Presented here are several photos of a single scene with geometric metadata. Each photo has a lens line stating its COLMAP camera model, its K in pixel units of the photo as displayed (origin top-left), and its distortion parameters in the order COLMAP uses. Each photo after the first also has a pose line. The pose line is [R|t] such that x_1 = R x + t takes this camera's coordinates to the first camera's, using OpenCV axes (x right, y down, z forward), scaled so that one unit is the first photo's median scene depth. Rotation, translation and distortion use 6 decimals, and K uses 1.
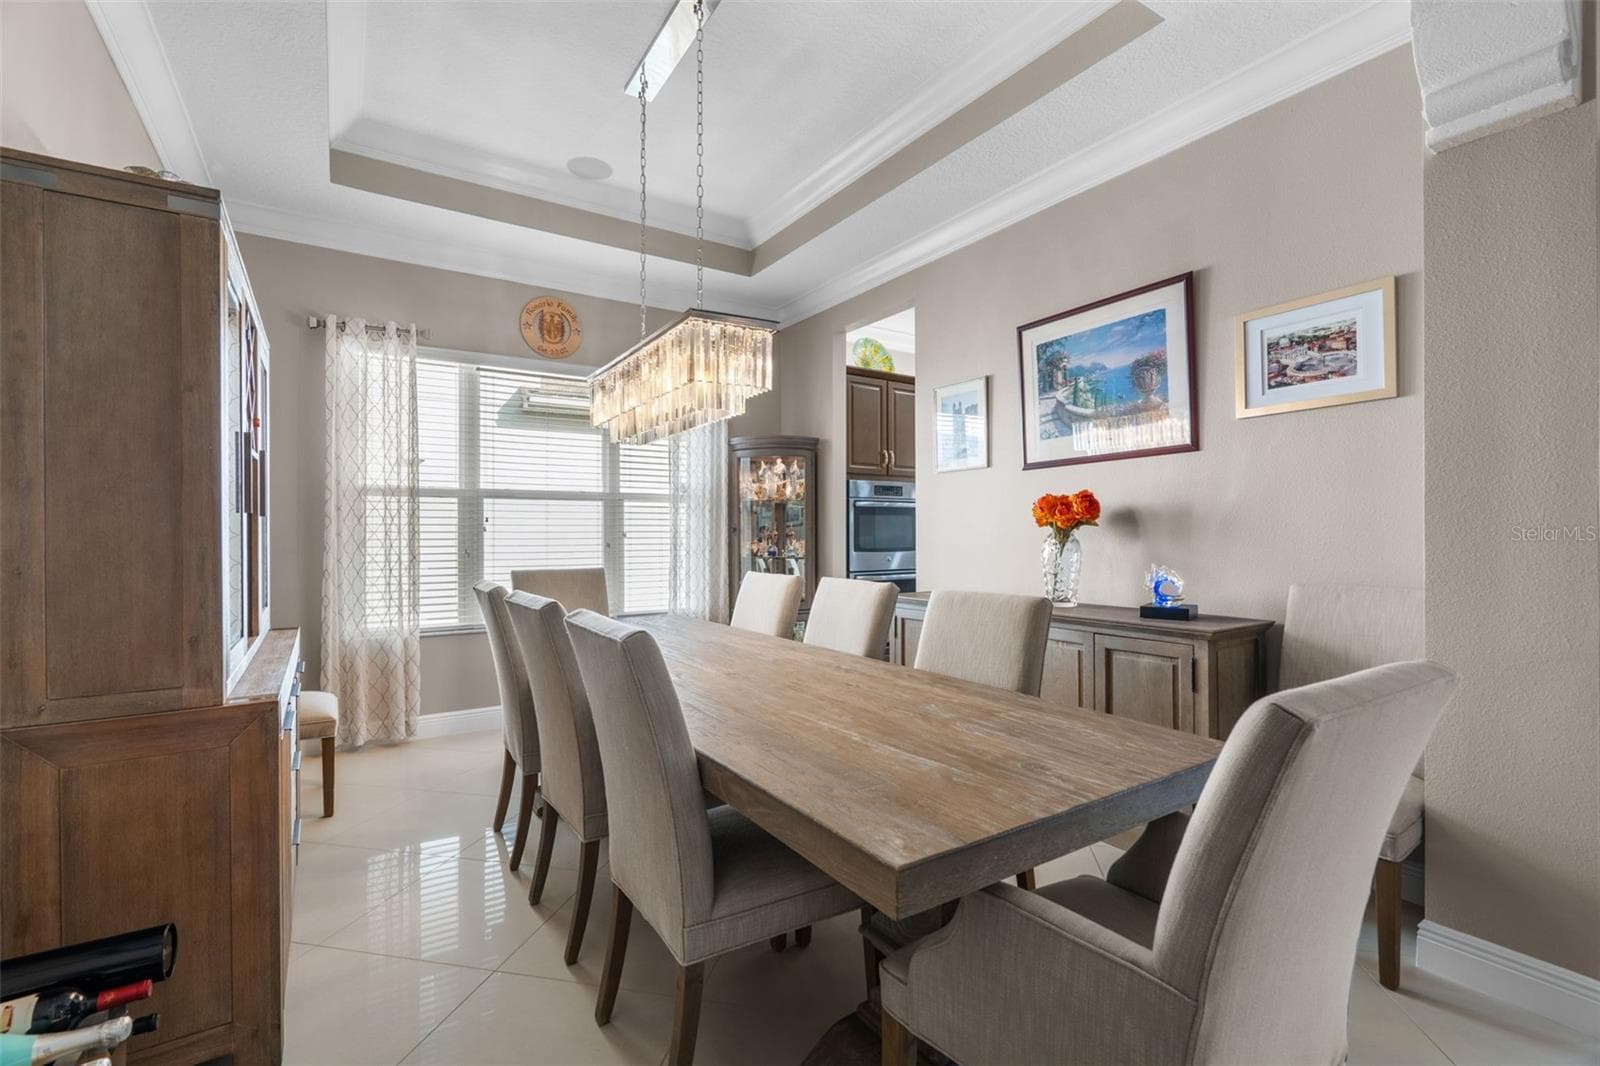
lens RADIAL K [[713.8, 0, 800.1], [0, 713.8, 534.2], [0, 0, 1]] dist [-0.009894, 0.001527]
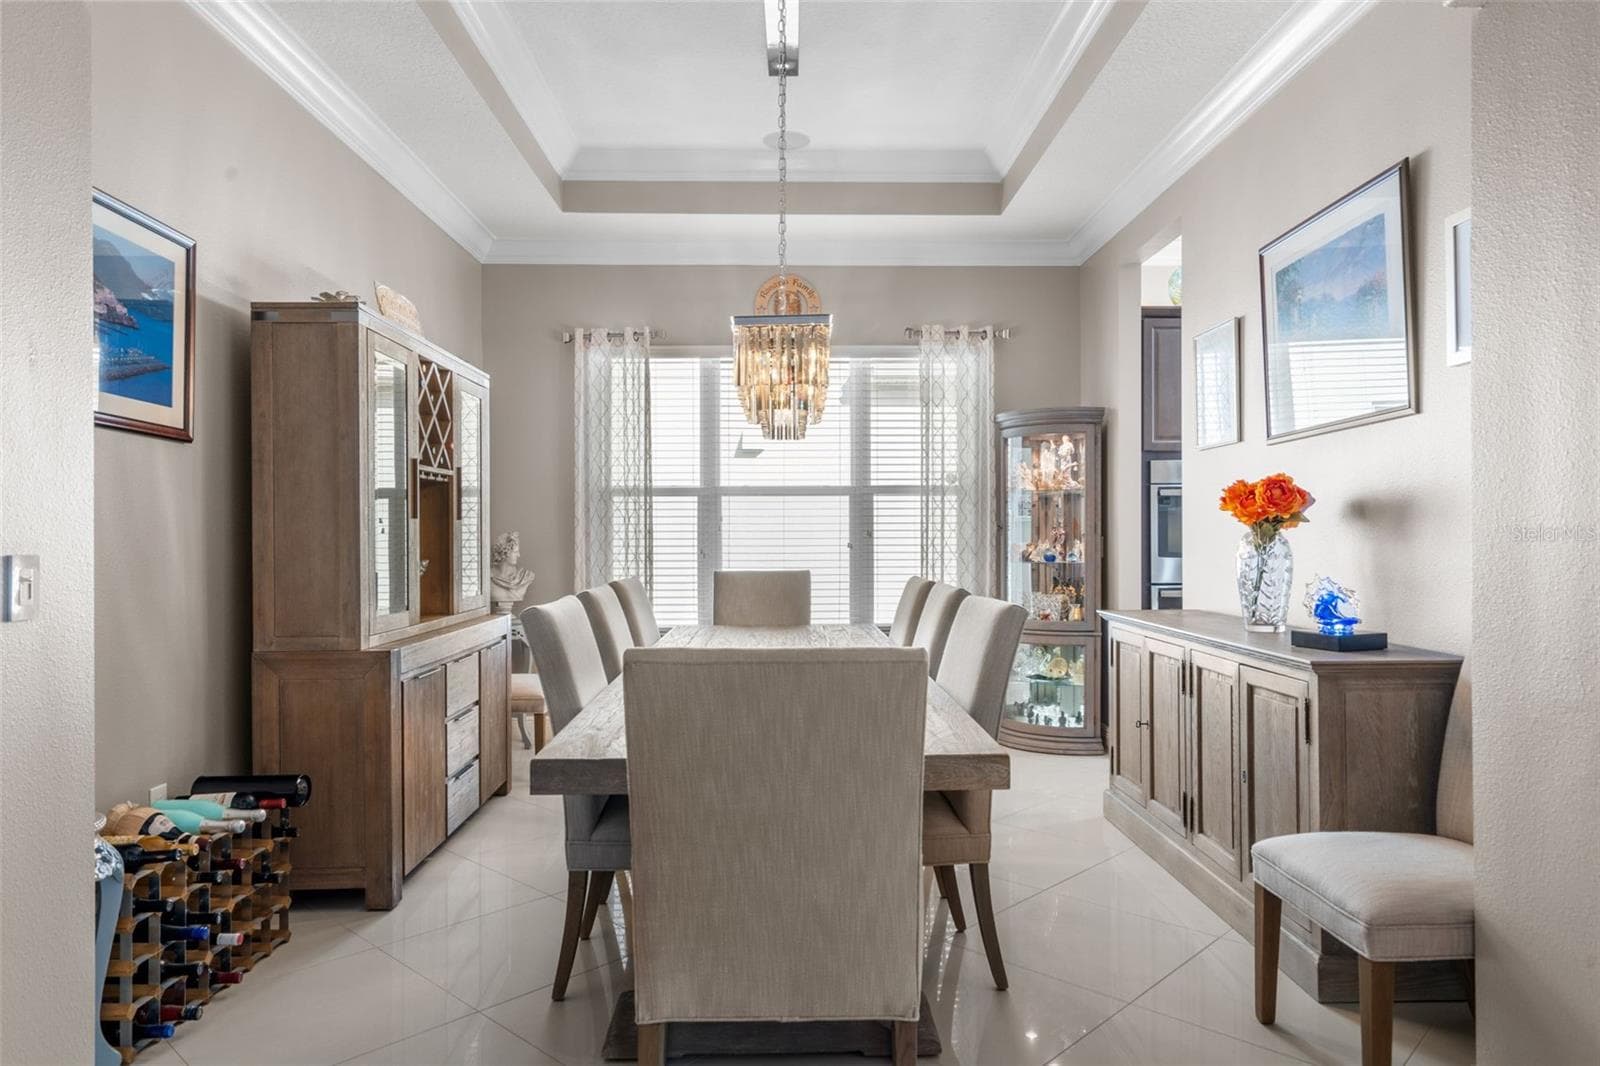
lens RADIAL K [[1021.1, 0, 798.8], [0, 1021.1, 533.1], [0, 0, 1]] dist [-0.003624, 0.000079]
pose [[0.848075, -0.000642, -0.529876, 0.412773], [0.000854, 1.000000, 0.000156, -0.000909], [0.529876, -0.000585, 0.848075, -0.120436]]
